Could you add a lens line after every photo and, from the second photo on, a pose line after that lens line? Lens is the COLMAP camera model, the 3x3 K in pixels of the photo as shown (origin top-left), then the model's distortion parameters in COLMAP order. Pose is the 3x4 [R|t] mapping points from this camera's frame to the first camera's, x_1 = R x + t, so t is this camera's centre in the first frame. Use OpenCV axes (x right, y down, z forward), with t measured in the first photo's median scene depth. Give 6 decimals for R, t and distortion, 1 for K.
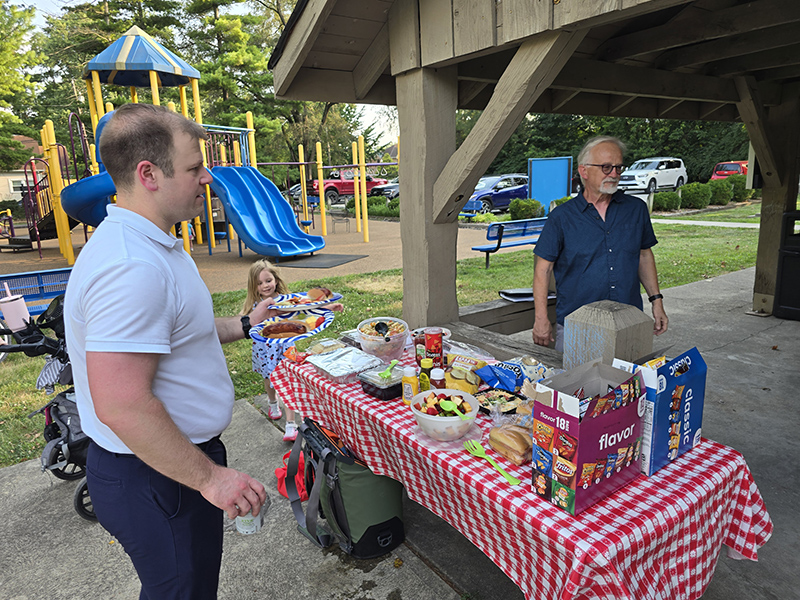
lens RADIAL K [[532.8, 0, 400.6], [0, 532.8, 268.3], [0, 0, 1]] dist [0.034225, -0.038707]
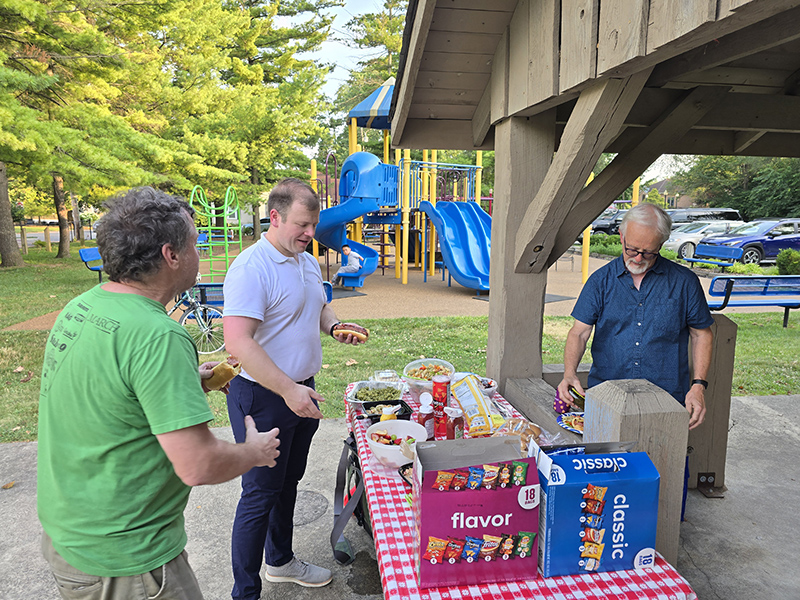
lens RADIAL K [[534.9, 0, 398.8], [0, 534.9, 273.0], [0, 0, 1]] dist [0.037285, -0.073707]
pose [[0.900404, 0.085877, -0.426495, 0.304442], [-0.108822, 0.993618, -0.029671, -0.033568], [0.421225, 0.073128, 0.904003, 0.030343]]
